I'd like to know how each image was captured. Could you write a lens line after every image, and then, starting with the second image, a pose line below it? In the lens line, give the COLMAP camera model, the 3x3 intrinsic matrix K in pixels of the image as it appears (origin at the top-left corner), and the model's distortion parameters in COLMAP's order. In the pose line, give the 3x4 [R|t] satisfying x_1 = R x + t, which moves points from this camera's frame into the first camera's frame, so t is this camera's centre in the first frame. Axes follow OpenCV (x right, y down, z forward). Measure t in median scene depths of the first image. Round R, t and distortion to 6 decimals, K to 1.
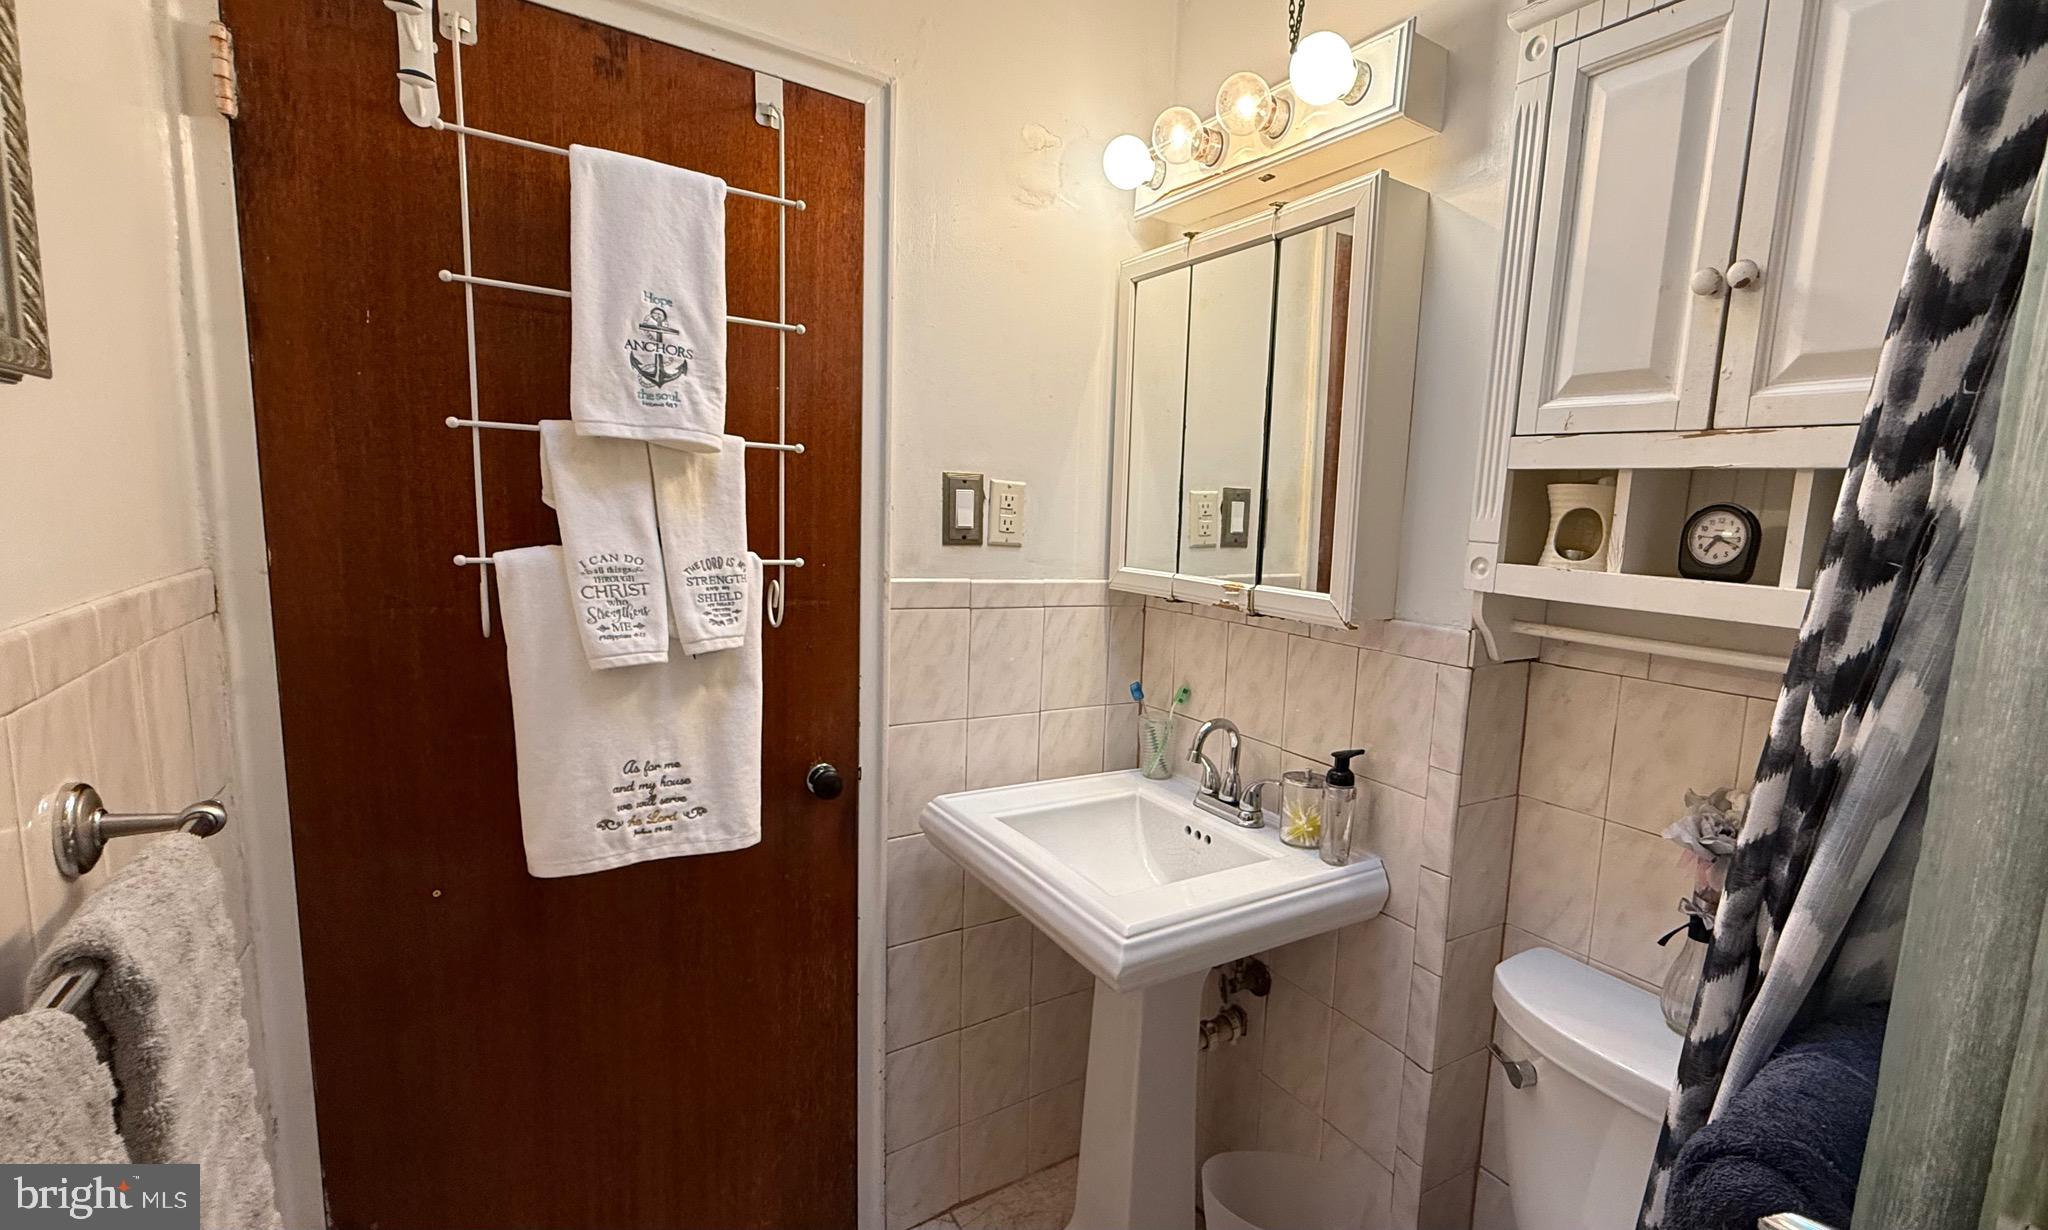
lens RADIAL K [[908.7, 0, 1124.0], [0, 908.7, 644.3], [0, 0, 1]] dist [0.000325, 0.000752]
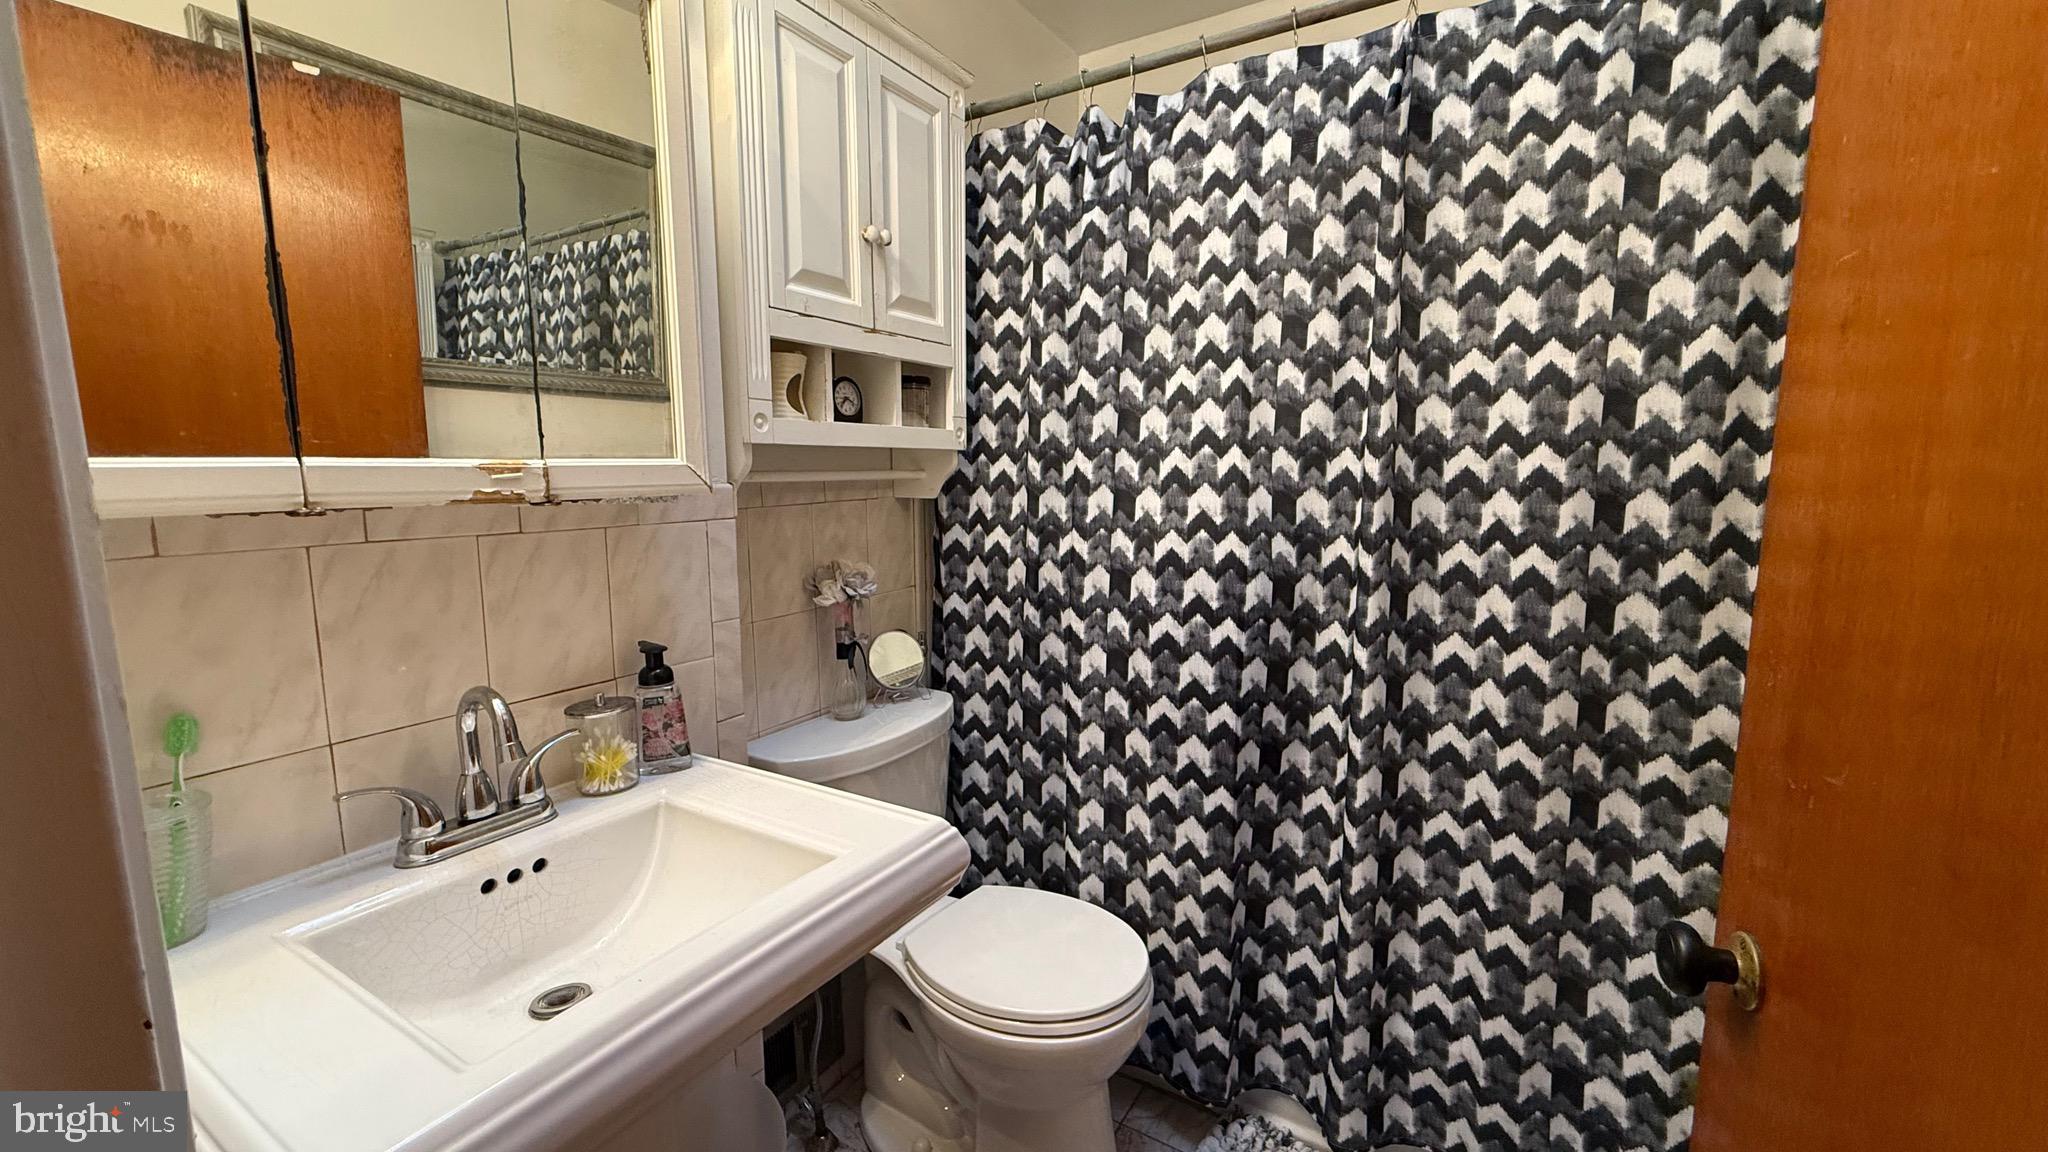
lens RADIAL K [[832.7, 0, 1024.0], [0, 832.7, 576.0], [0, 0, 1]] dist [-0.001750, -0.000053]
pose [[-0.405119, -0.171724, 0.897992, -0.607551], [0.114316, 0.964980, 0.236106, -0.092773], [-0.907089, 0.198306, -0.371301, 0.976106]]
